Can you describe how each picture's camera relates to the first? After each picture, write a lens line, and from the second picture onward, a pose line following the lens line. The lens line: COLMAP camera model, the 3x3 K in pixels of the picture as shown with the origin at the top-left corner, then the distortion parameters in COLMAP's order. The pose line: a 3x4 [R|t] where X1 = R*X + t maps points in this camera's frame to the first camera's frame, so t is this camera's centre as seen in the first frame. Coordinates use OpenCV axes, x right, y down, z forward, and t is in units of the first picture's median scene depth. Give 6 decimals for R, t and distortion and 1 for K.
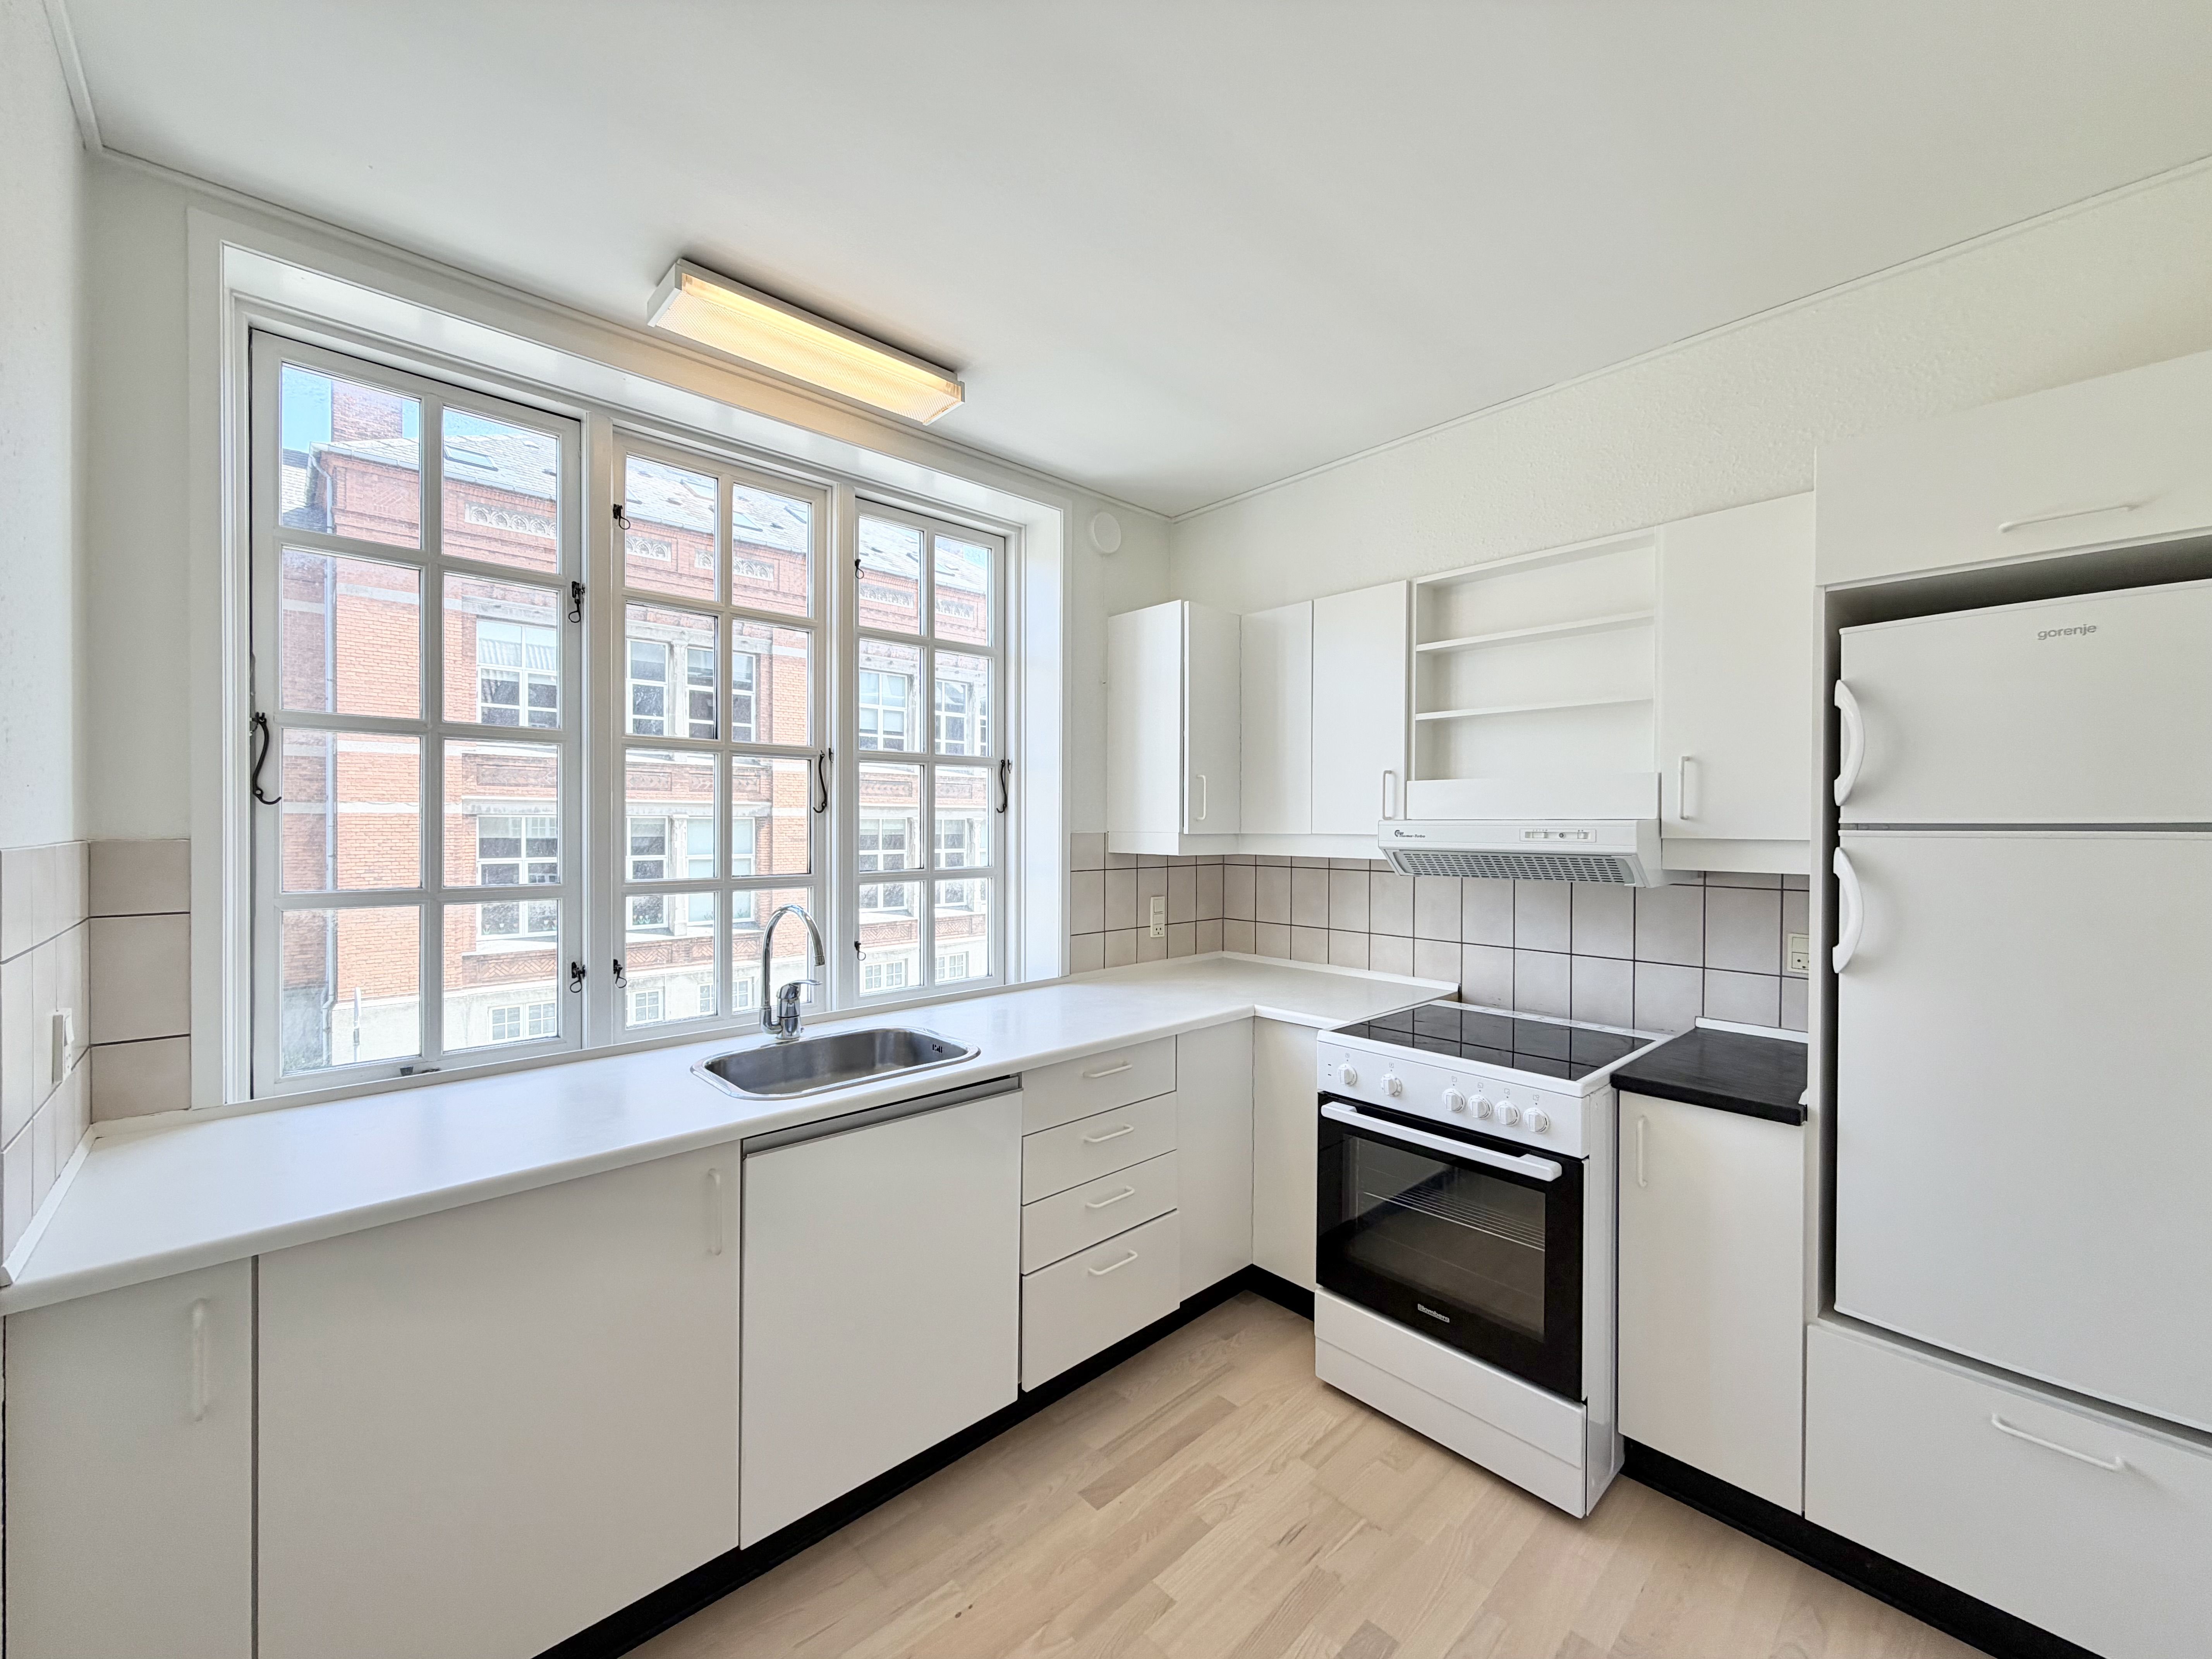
lens RADIAL K [[877.5, 0, 1097.7], [0, 877.5, 829.1], [0, 0, 1]] dist [-0.005038, 0.000947]
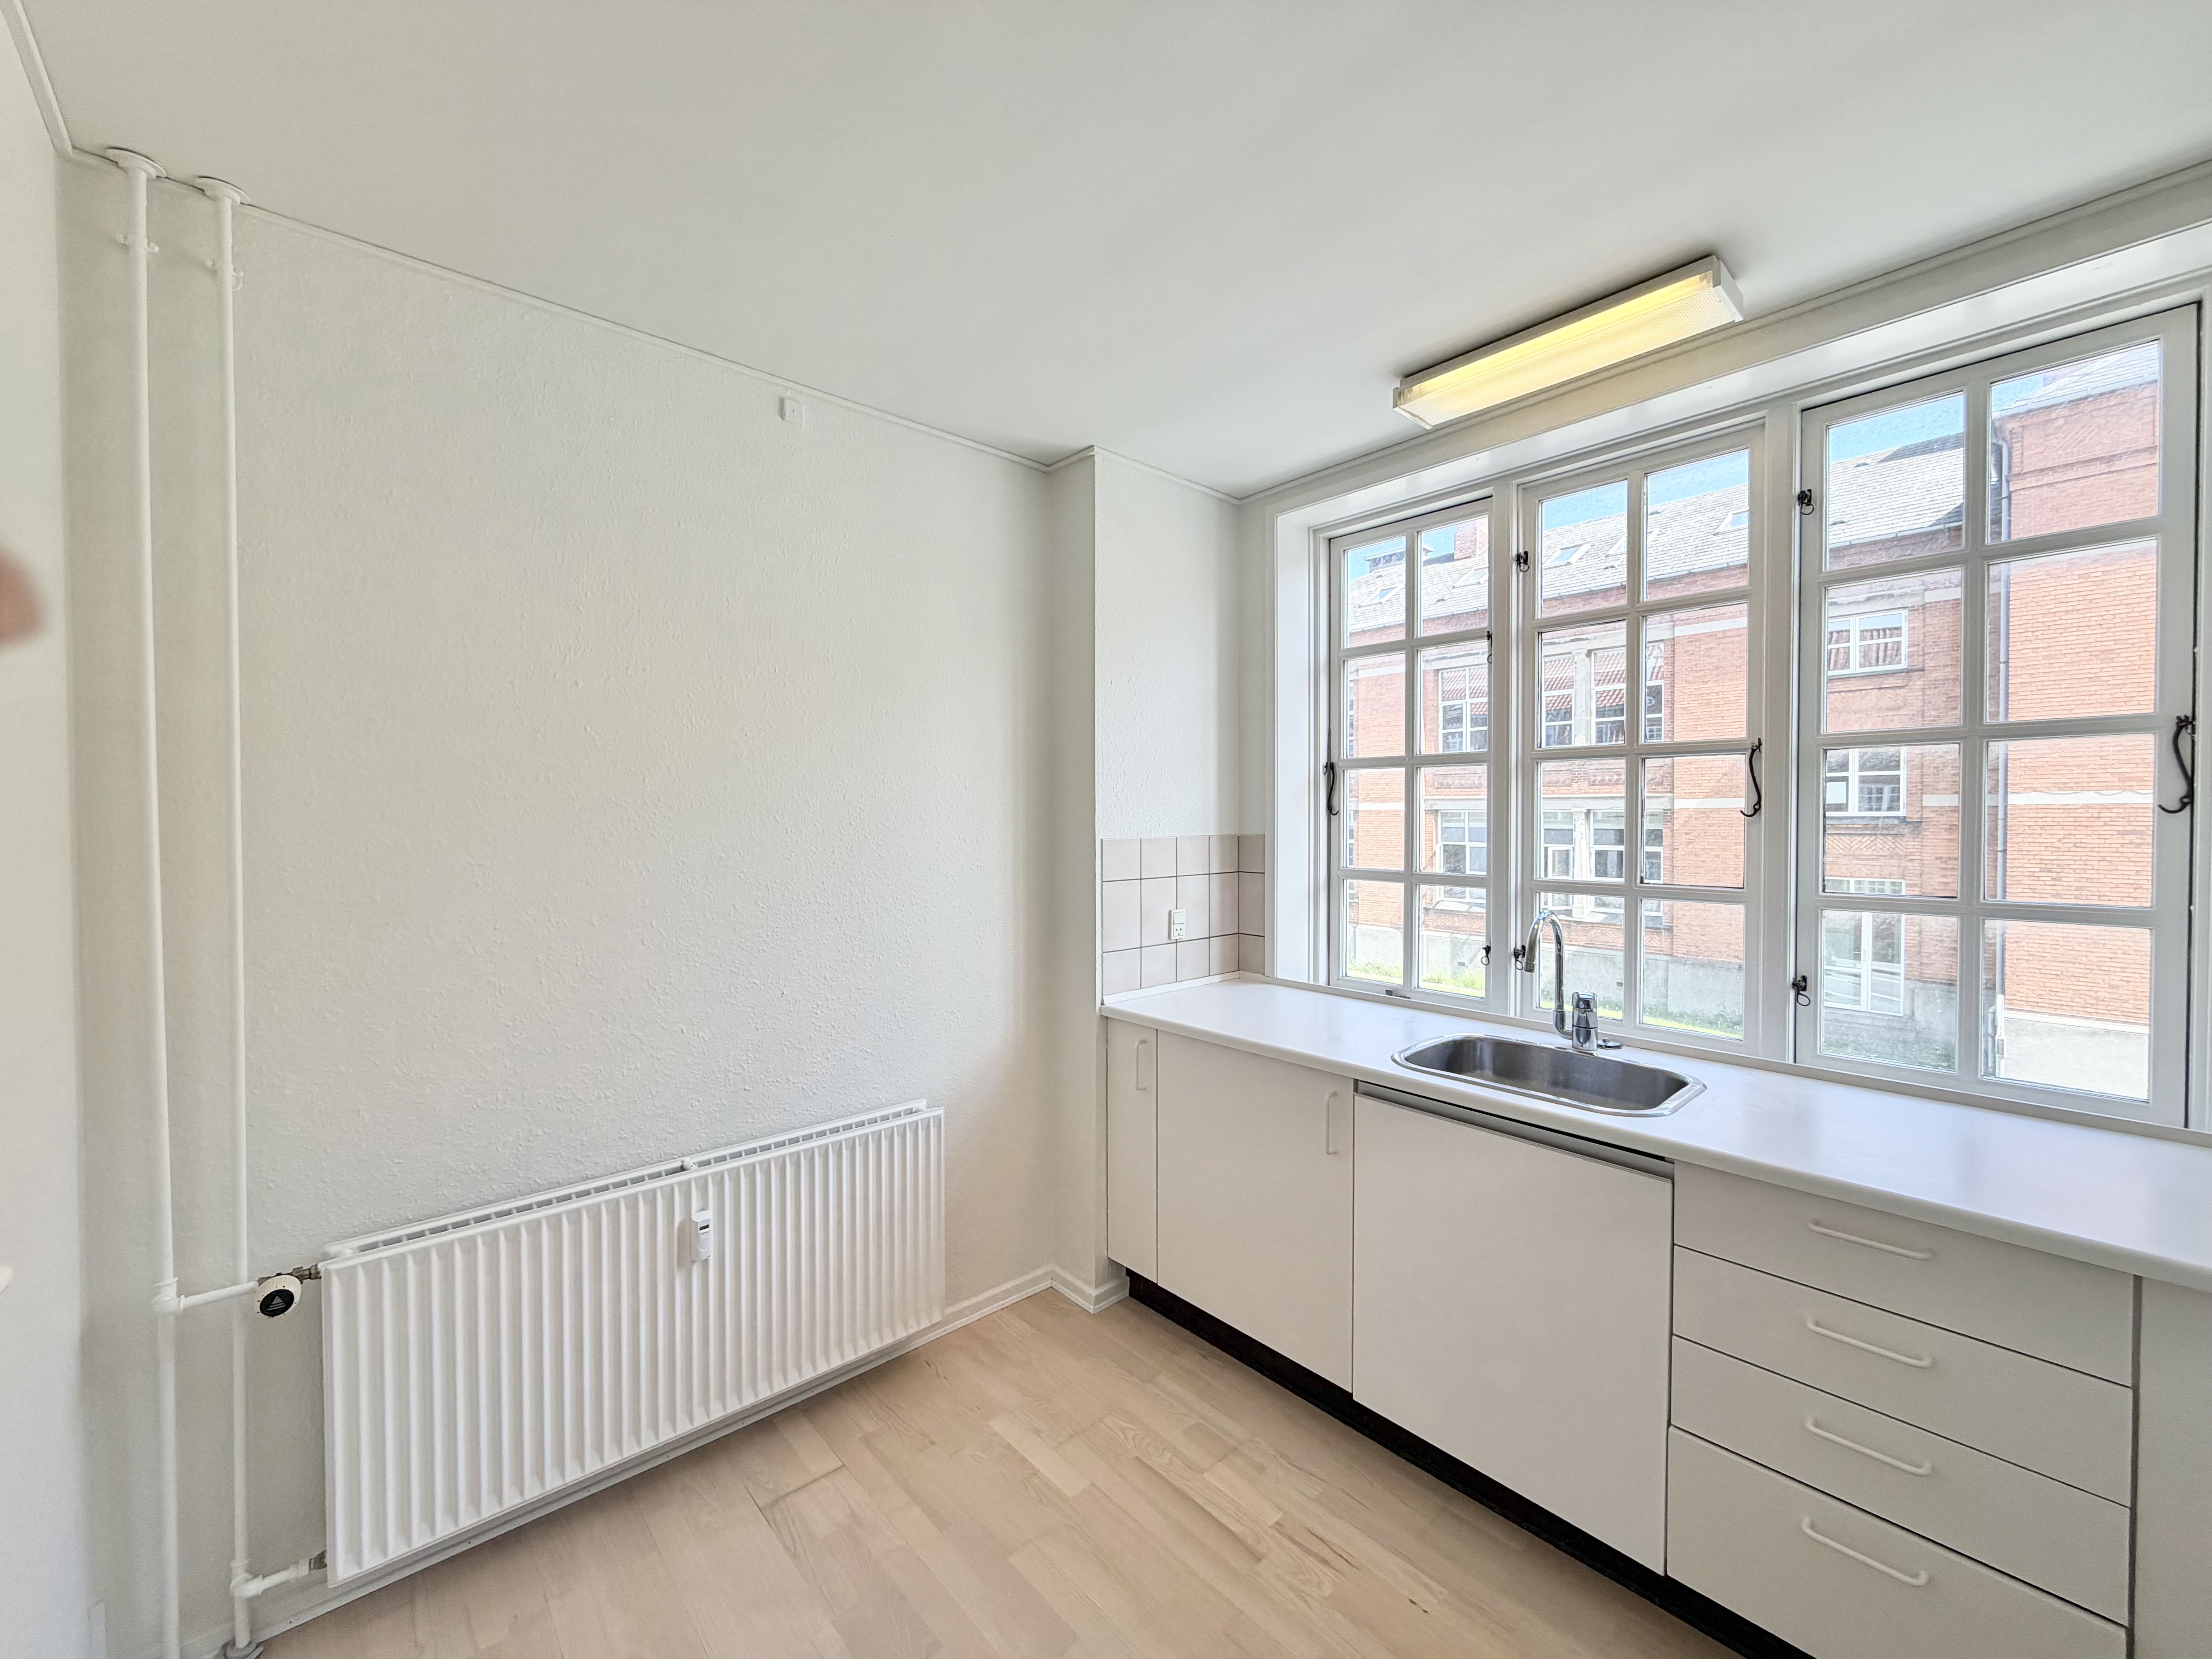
lens RADIAL K [[877.5, 0, 1097.1], [0, 877.5, 830.8], [0, 0, 1]] dist [-0.005038, 0.000947]
pose [[-0.024573, 0.016642, -0.999560, 0.687226], [-0.003981, 0.999852, 0.016745, -0.021565], [0.999690, 0.004391, -0.024503, 0.514954]]
